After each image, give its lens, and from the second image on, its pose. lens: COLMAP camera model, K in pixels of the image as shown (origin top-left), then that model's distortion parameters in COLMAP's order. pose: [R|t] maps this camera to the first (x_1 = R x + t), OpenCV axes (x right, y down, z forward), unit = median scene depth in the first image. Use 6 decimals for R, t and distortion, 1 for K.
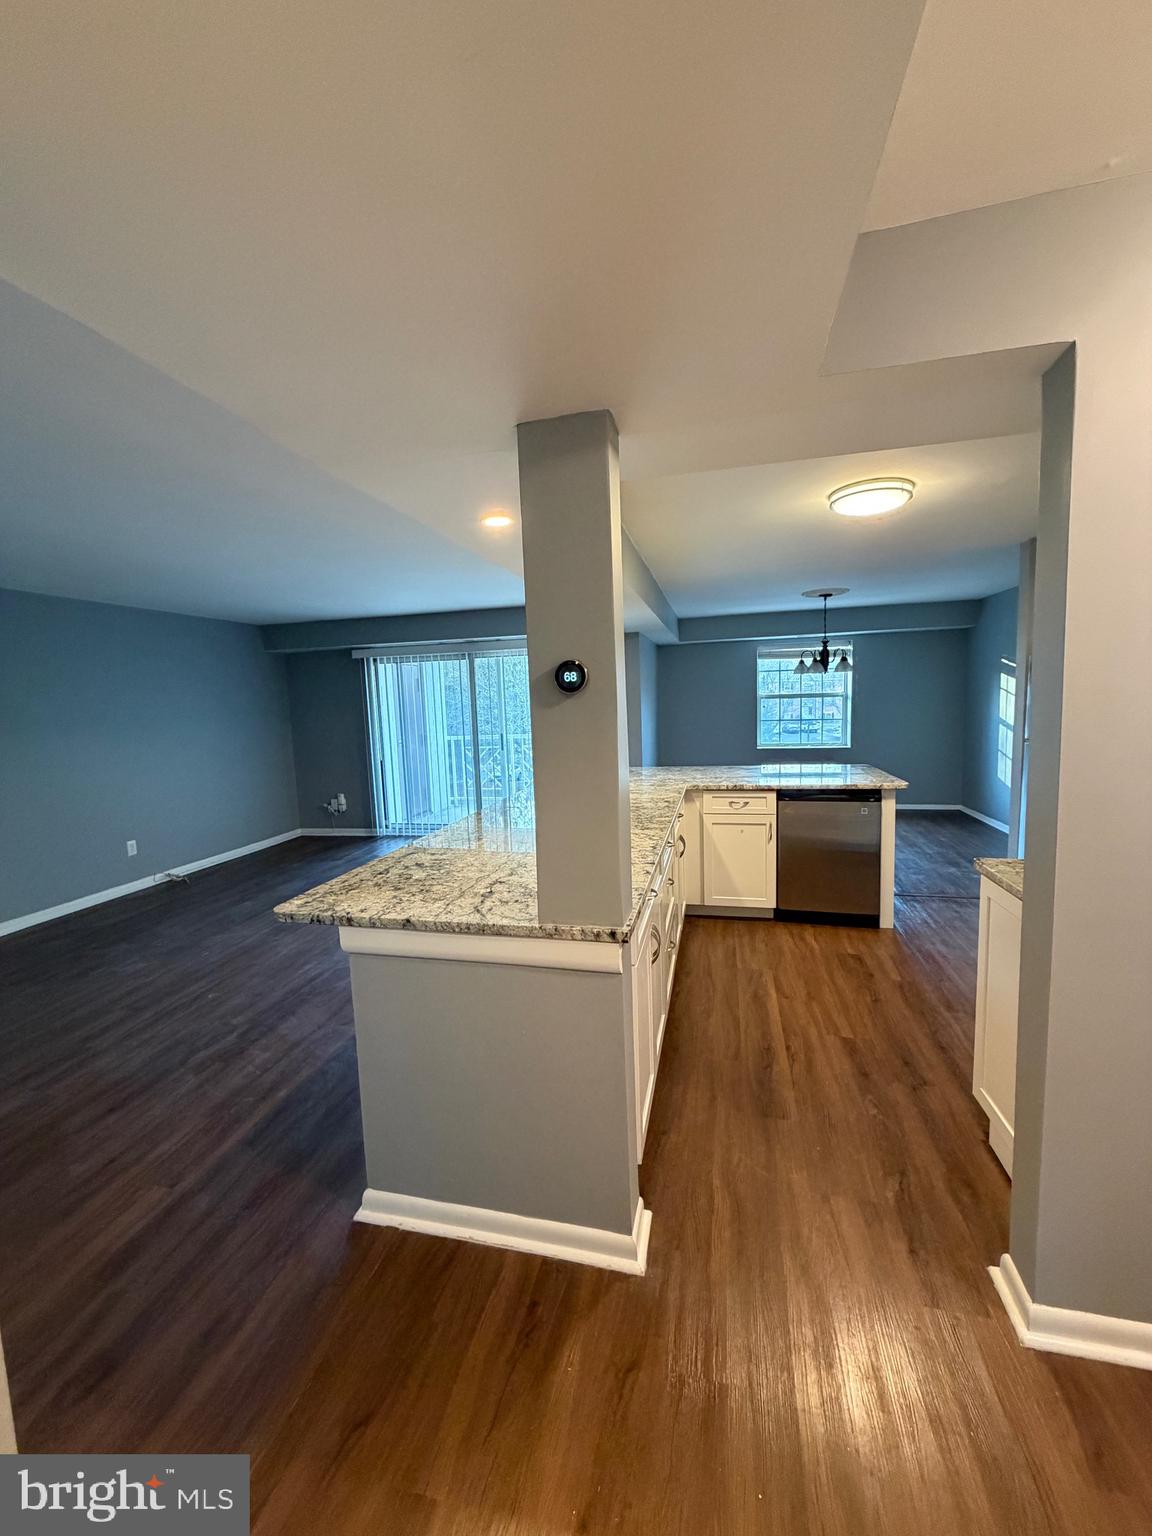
lens RADIAL K [[610.3, 0, 562.9], [0, 610.3, 771.7], [0, 0, 1]] dist [-0.002637, -0.000115]
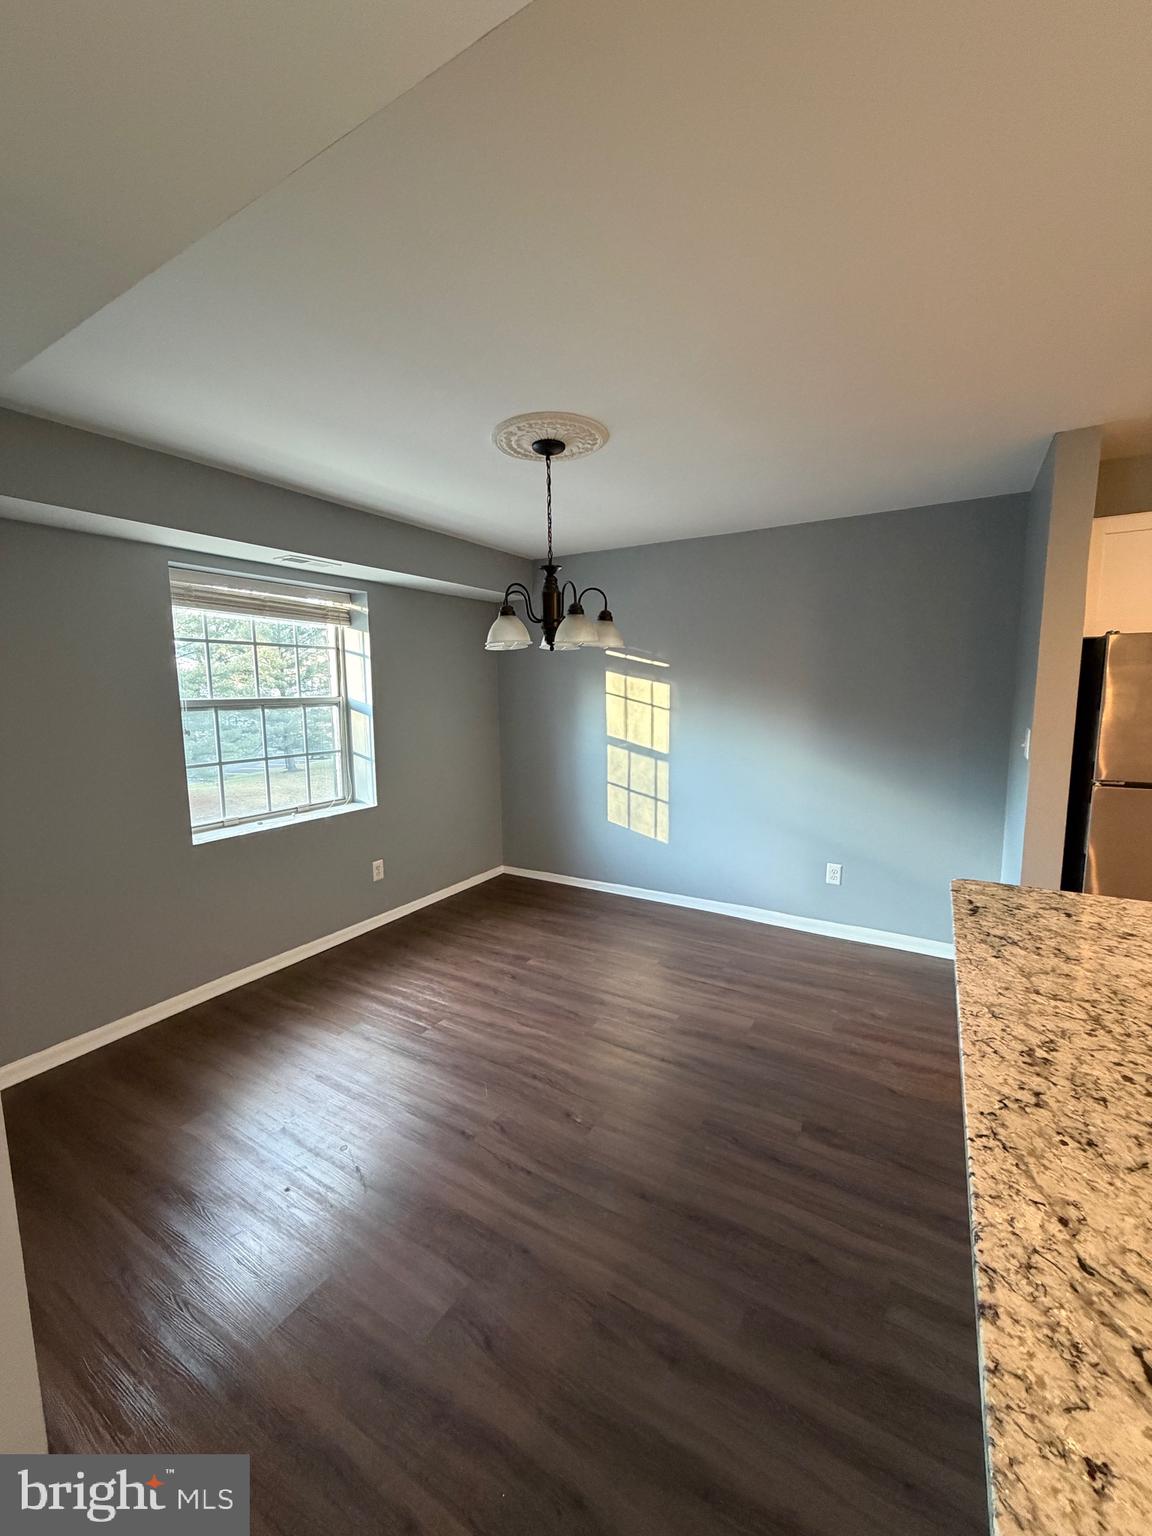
lens RADIAL K [[610.3, 0, 573.6], [0, 610.3, 765.6], [0, 0, 1]] dist [-0.002637, -0.000115]
pose [[0.295431, -0.092494, 0.950876, 0.042304], [0.113326, 0.991668, 0.061252, -0.107760], [-0.948619, 0.089663, 0.303451, 0.872776]]
